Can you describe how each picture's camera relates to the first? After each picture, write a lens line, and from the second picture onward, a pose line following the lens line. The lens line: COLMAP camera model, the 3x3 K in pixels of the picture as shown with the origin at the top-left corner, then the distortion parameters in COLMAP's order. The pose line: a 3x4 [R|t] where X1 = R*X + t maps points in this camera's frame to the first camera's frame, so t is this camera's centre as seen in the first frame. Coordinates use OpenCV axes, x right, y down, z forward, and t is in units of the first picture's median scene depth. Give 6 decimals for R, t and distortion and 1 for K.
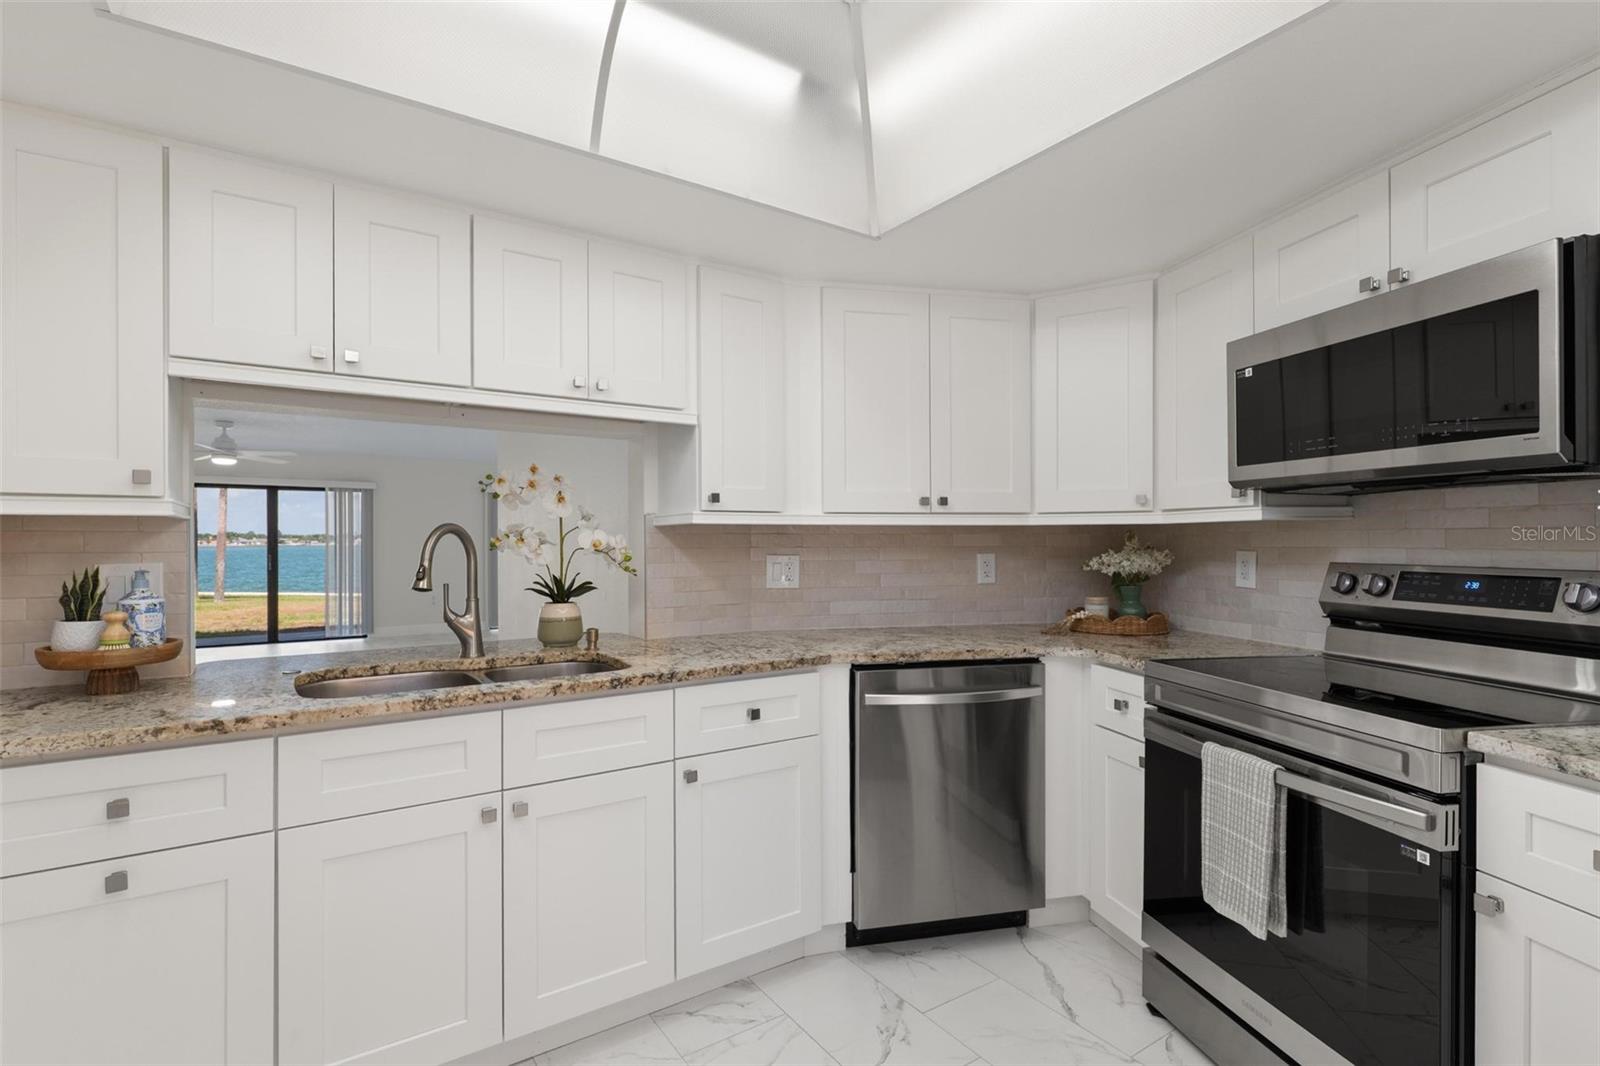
lens RADIAL K [[757.5, 0, 799.6], [0, 757.5, 540.0], [0, 0, 1]] dist [0.002447, 0.000707]
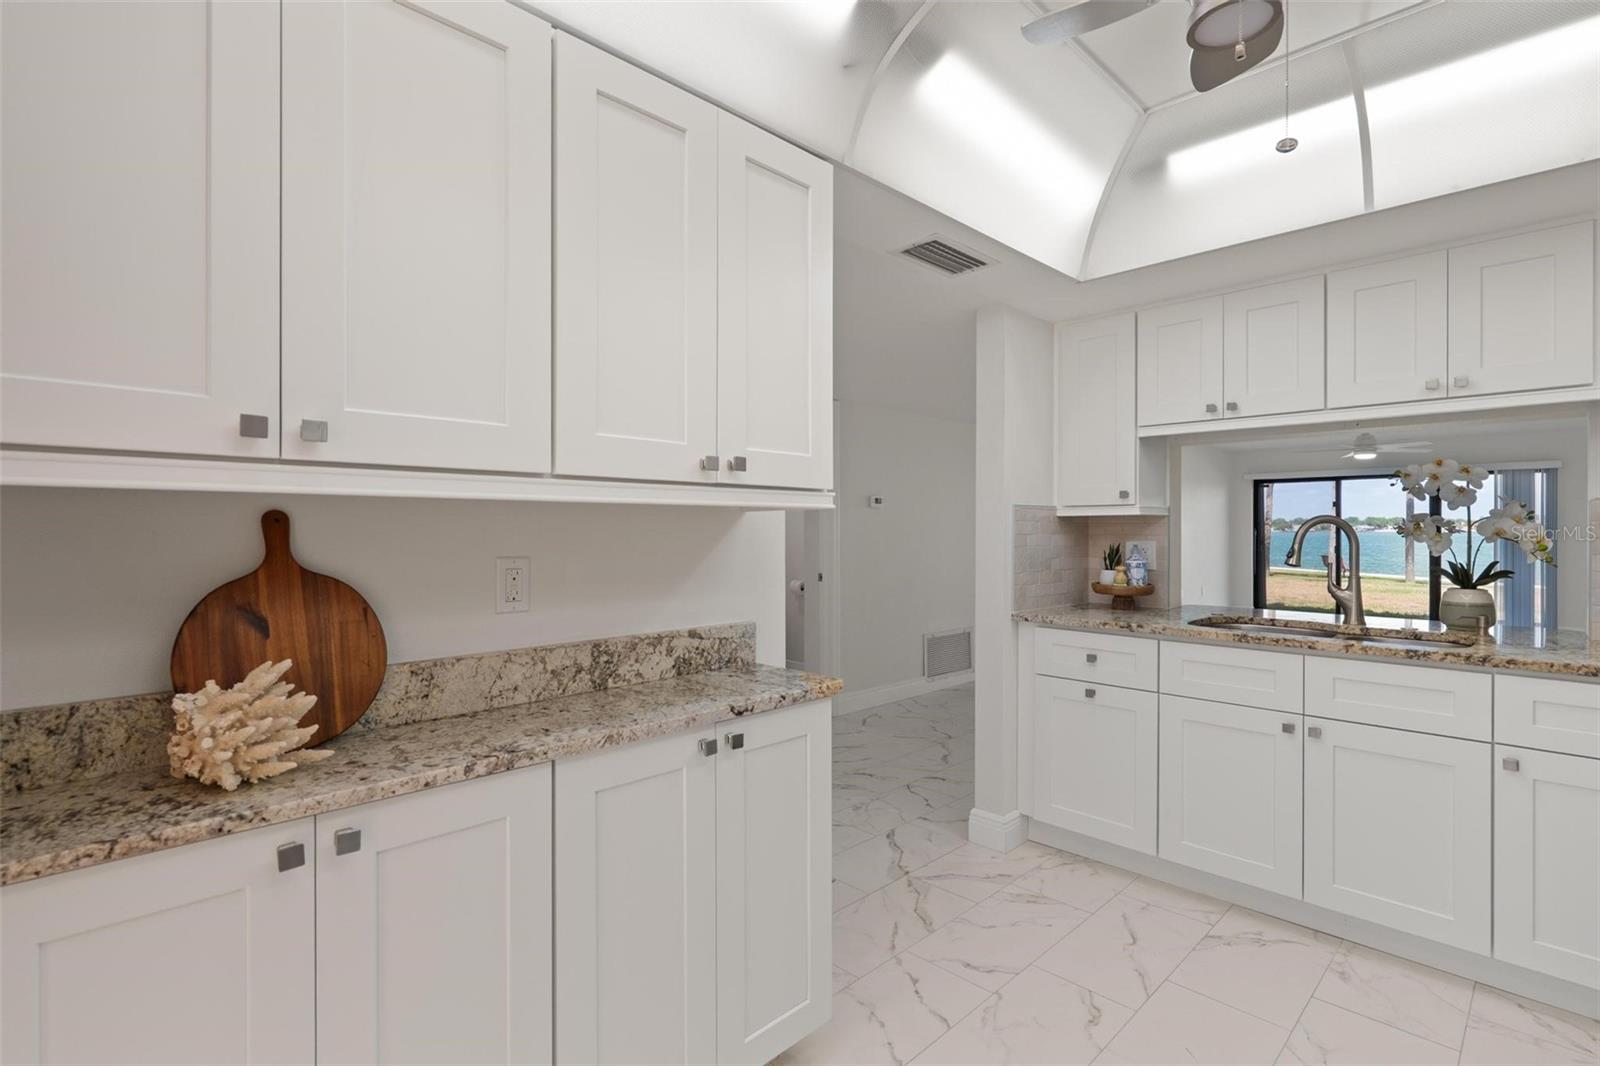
lens RADIAL K [[757.5, 0, 789.6], [0, 757.5, 531.4], [0, 0, 1]] dist [0.002447, 0.000707]
pose [[0.173696, 0.006728, -0.984776, 0.658126], [0.001339, 0.999974, 0.007068, -0.005054], [0.984798, -0.002546, 0.173683, -0.111871]]
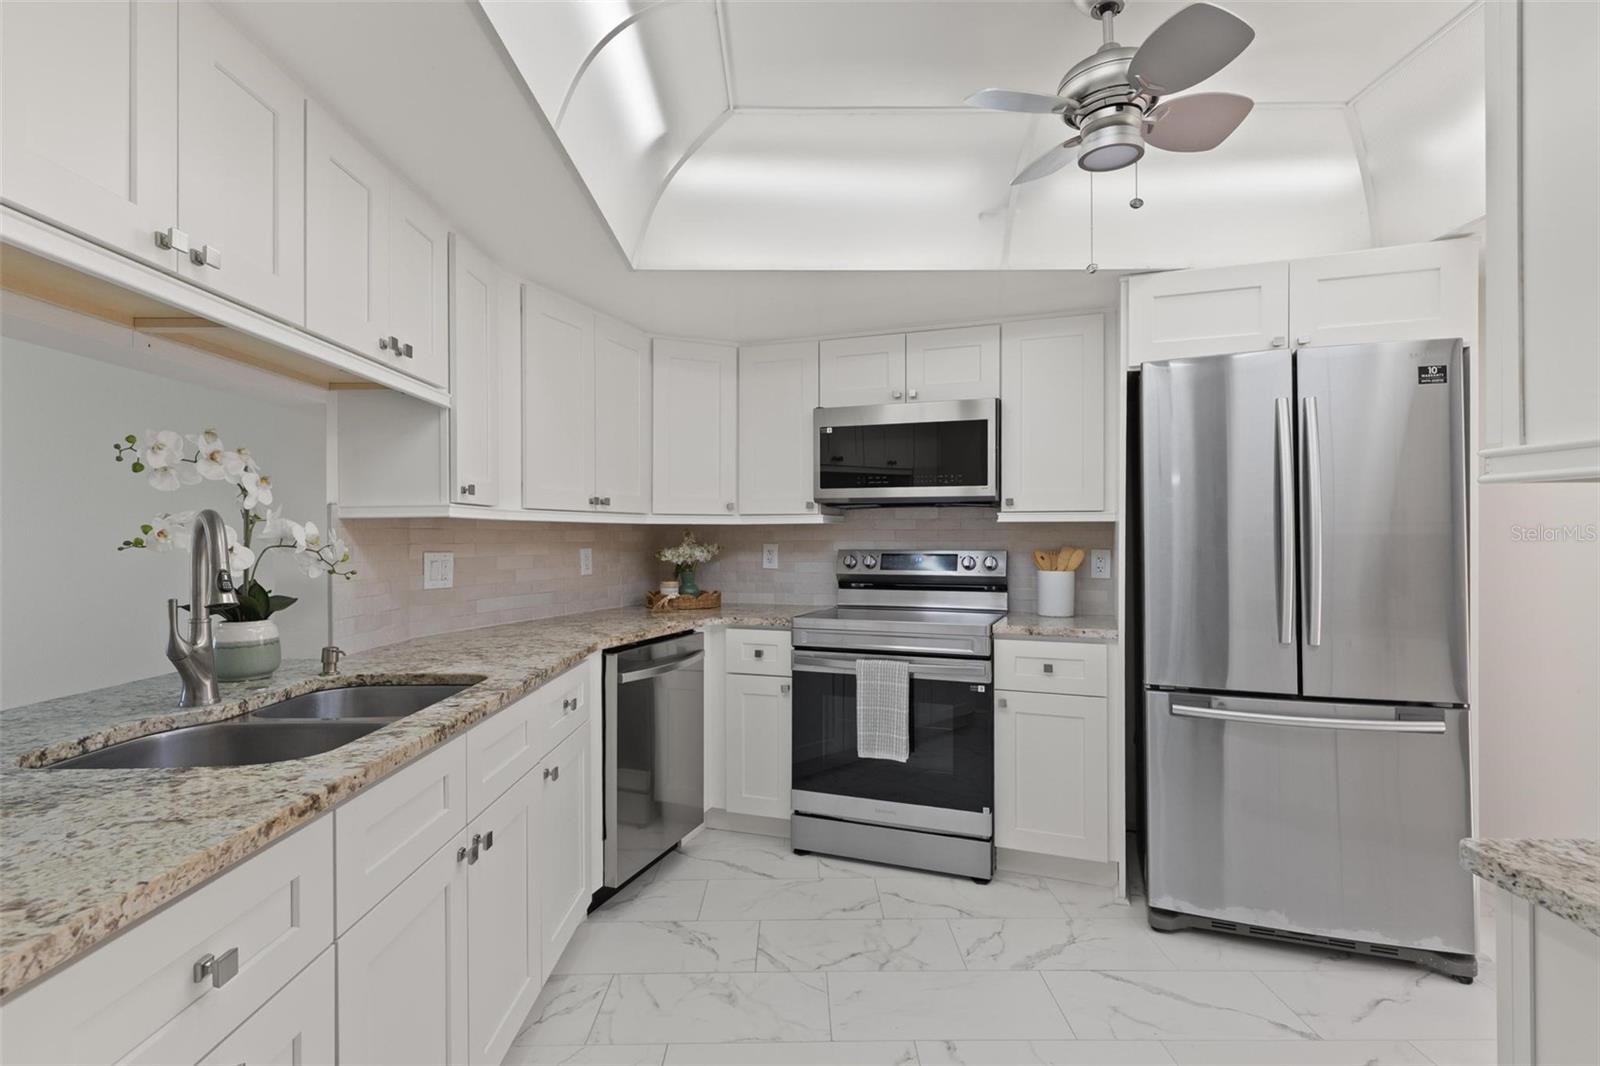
lens RADIAL K [[757.5, 0, 801.2], [0, 757.5, 533.9], [0, 0, 1]] dist [0.002447, 0.000707]
pose [[0.549769, 0.003835, 0.835308, -0.765168], [0.001525, 0.999983, -0.005595, 0.004768], [-0.835316, 0.004350, 0.549754, 0.179261]]
